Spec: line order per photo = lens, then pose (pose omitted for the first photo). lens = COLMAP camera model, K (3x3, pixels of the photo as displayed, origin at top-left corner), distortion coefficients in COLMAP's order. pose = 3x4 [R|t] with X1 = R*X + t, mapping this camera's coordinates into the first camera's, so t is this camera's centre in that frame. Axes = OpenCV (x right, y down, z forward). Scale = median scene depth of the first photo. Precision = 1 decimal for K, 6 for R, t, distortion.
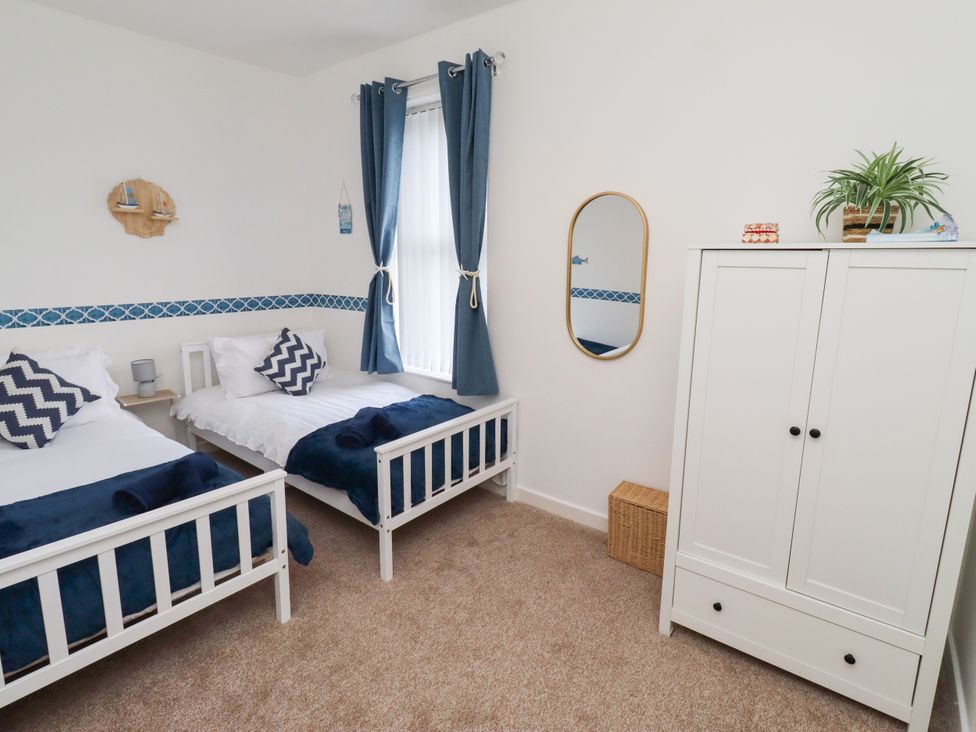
lens RADIAL K [[509.2, 0, 499.0], [0, 509.2, 350.4], [0, 0, 1]] dist [0.002773, -0.001697]
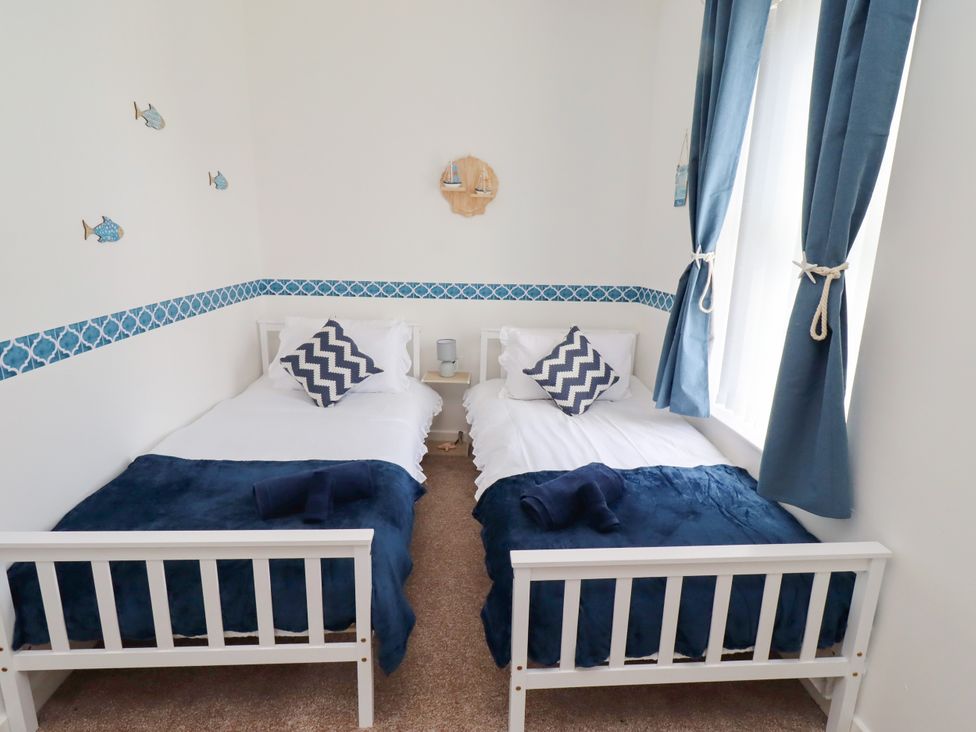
lens RADIAL K [[508.1, 0, 494.0], [0, 508.1, 352.0], [0, 0, 1]] dist [0.005003, -0.000953]
pose [[0.663022, 0.169277, -0.729210, 0.103776], [-0.152052, 0.984245, 0.090229, -0.066698], [0.732995, 0.051054, 0.678315, 0.421788]]
